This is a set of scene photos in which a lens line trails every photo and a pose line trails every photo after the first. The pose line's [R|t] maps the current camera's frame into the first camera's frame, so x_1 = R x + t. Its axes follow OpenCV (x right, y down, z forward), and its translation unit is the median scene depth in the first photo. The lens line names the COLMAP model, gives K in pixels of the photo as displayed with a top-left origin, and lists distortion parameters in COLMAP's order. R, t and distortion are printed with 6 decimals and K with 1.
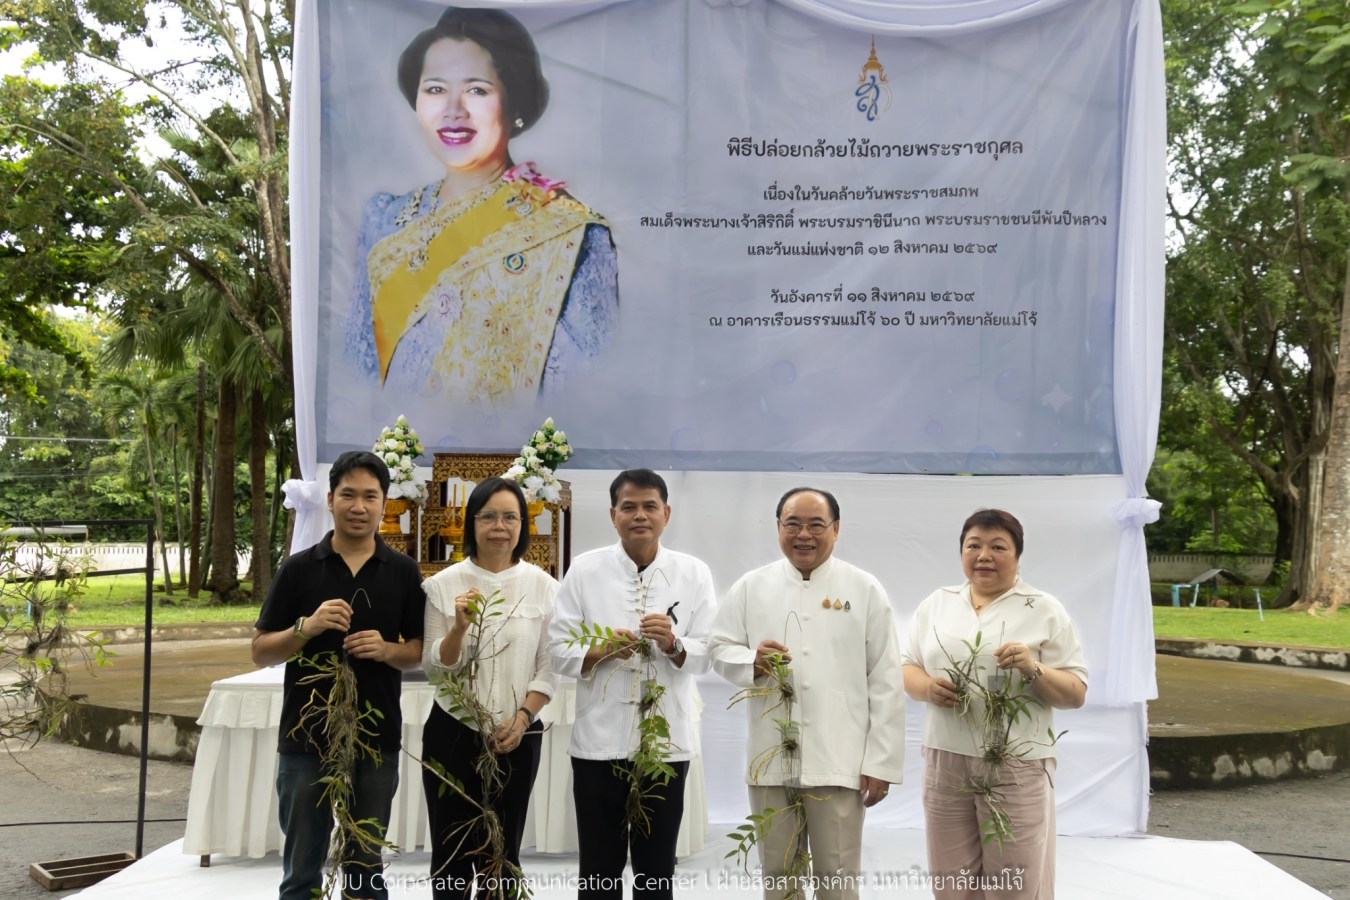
lens RADIAL K [[1220.8, 0, 676.2], [0, 1220.8, 479.2], [0, 0, 1]] dist [0.114558, 0.014954]
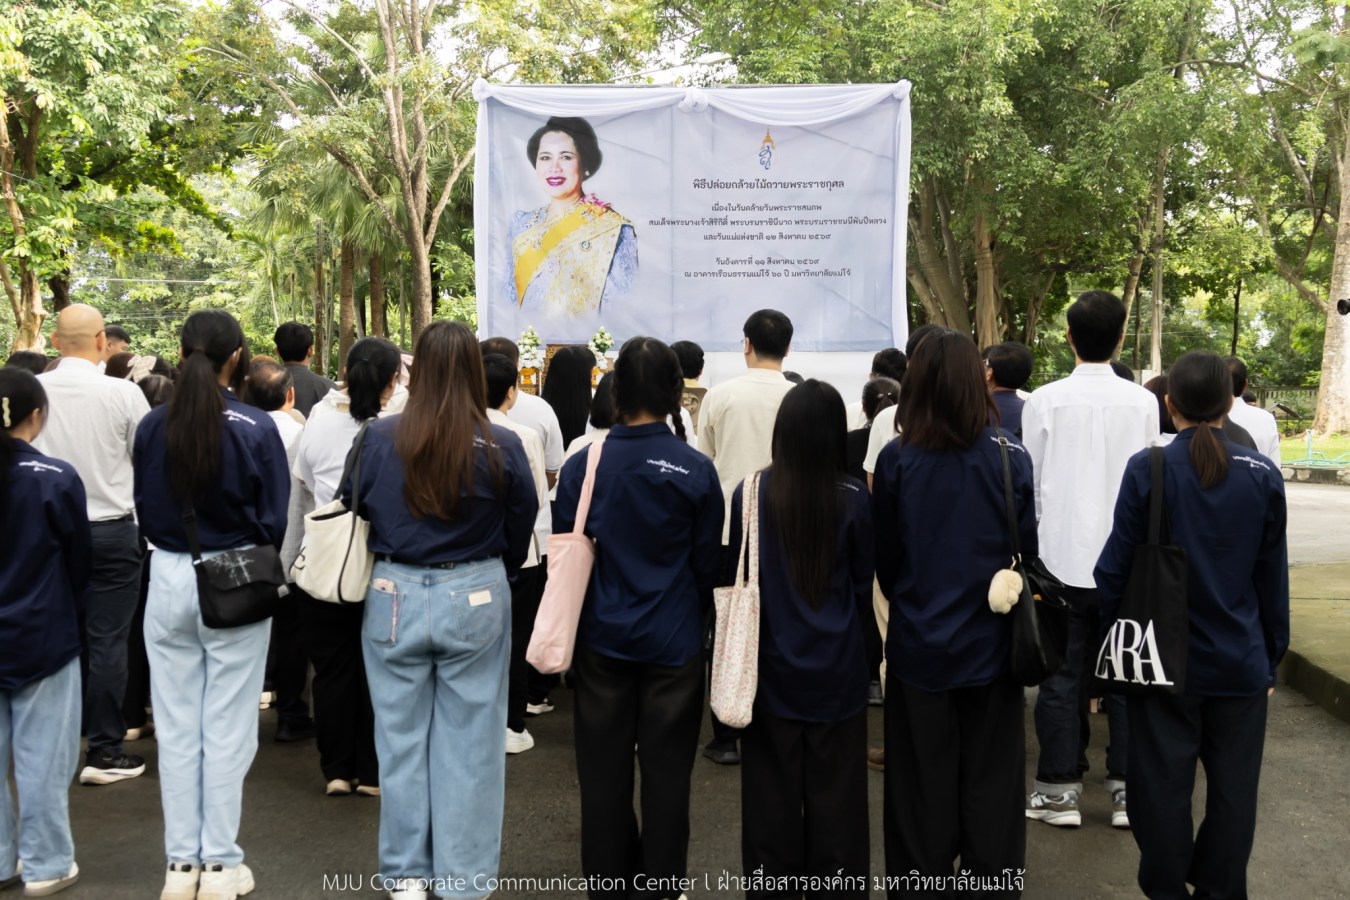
lens RADIAL K [[3138.7, 0, 674.9], [0, 3138.7, 262.8], [0, 0, 1]] dist [-0.317869, -0.434368]
pose [[0.992212, -0.009953, -0.124159, 0.332167], [0.012251, 0.999767, 0.017763, -0.124167], [0.123953, -0.019146, 0.992103, -2.077312]]
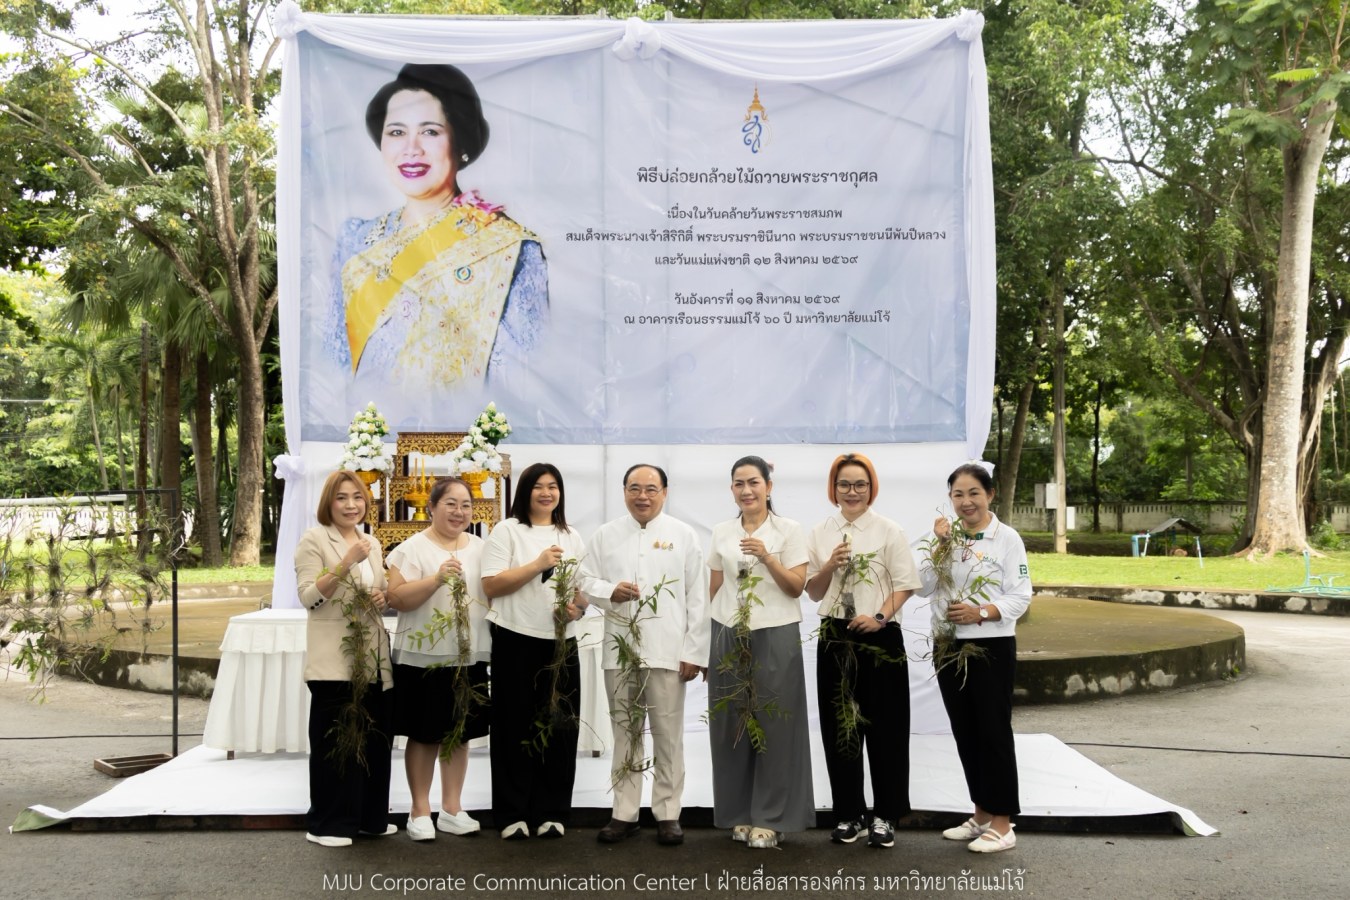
lens RADIAL K [[1521.0, 0, 675.0], [0, 1521.0, 450.0], [0, 0, 1]] dist [0.065952, -0.248950]
pose [[0.999872, -0.013232, 0.008995, 0.032697], [0.013043, 0.999700, 0.020734, -0.016089], [-0.009267, -0.020614, 0.999745, -0.268250]]
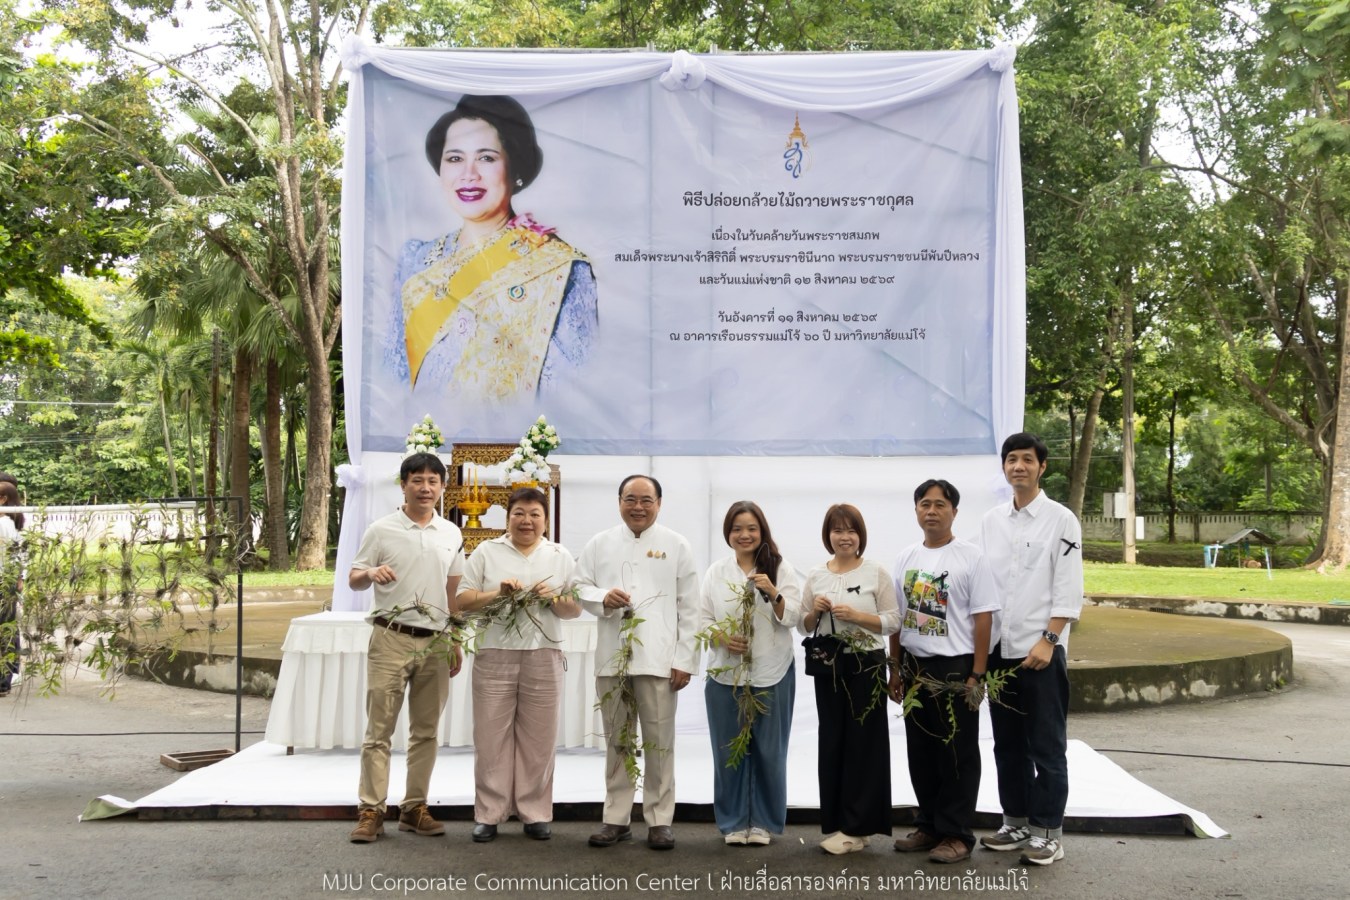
lens RADIAL K [[1600.2, 0, 717.0], [0, 1600.2, 407.0], [0, 0, 1]] dist [0.042067, -0.054676]
pose [[0.999720, -0.008399, -0.022112, 0.059033], [0.008245, 0.999941, -0.007021, -0.023227], [0.022169, 0.006837, 0.999731, -0.343996]]
